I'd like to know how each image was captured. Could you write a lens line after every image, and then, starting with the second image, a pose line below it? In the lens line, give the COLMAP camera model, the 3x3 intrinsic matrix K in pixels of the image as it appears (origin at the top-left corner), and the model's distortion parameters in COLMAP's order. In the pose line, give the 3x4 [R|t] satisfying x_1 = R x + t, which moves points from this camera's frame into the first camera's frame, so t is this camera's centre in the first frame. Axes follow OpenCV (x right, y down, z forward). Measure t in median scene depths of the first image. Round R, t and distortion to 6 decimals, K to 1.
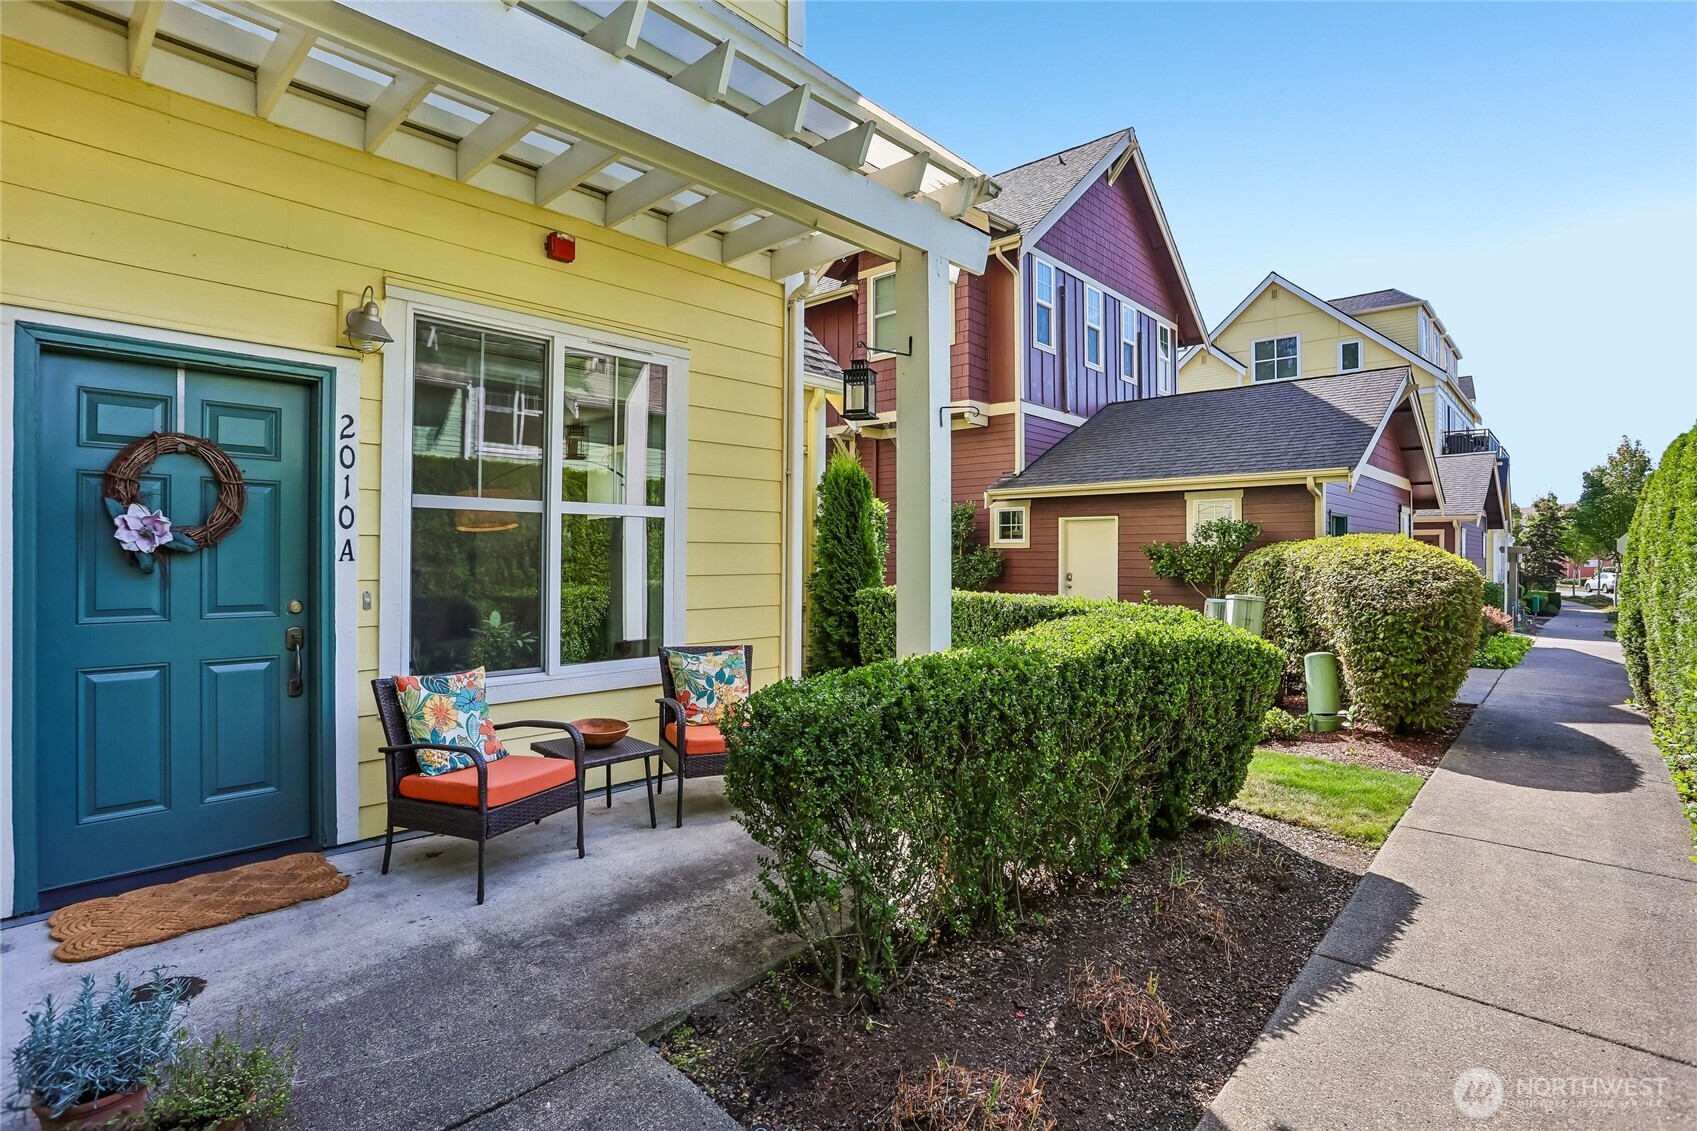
lens RADIAL K [[851.5, 0, 859.9], [0, 851.5, 567.5], [0, 0, 1]] dist [-0.063462, 0.041708]
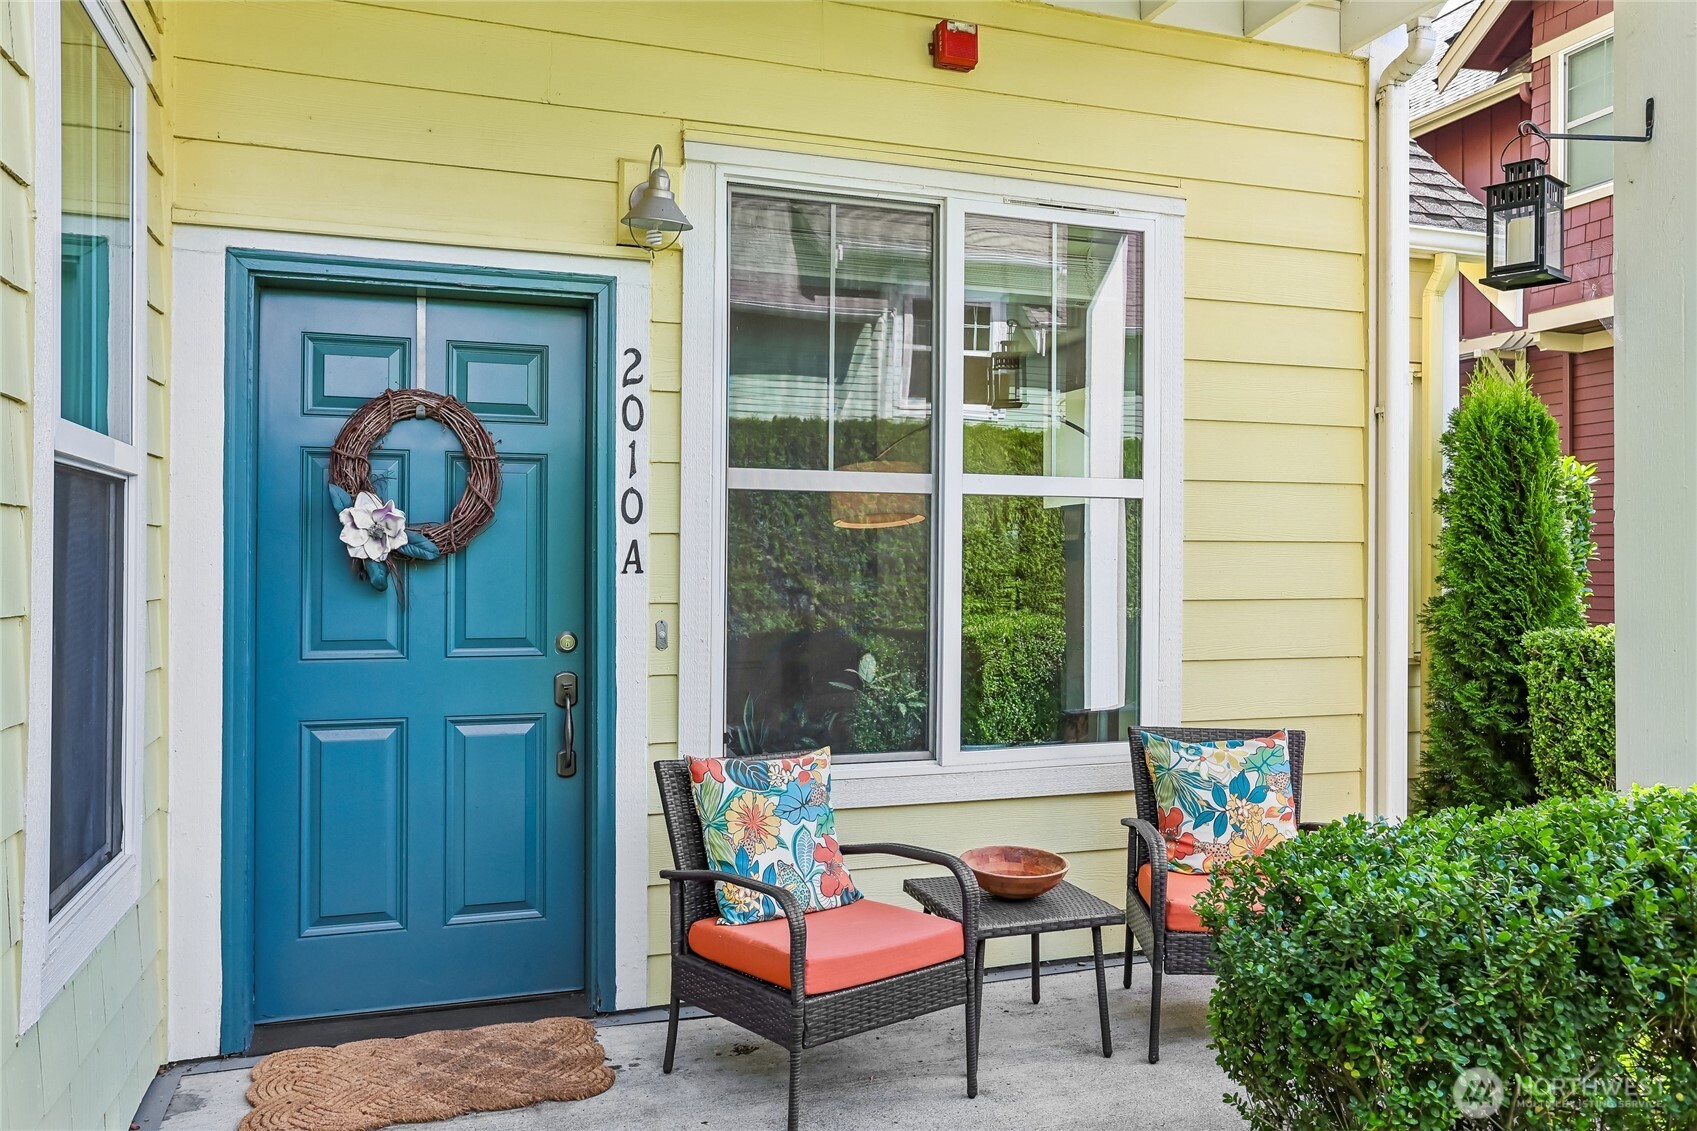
lens RADIAL K [[1283.8, 0, 850.7], [0, 1283.8, 559.7], [0, 0, 1]] dist [-0.038996, 0.077223]
pose [[0.879696, -0.004173, -0.475518, 0.008357], [-0.005352, 0.999811, -0.018674, -0.000734], [0.475506, 0.018972, 0.879508, 0.194010]]
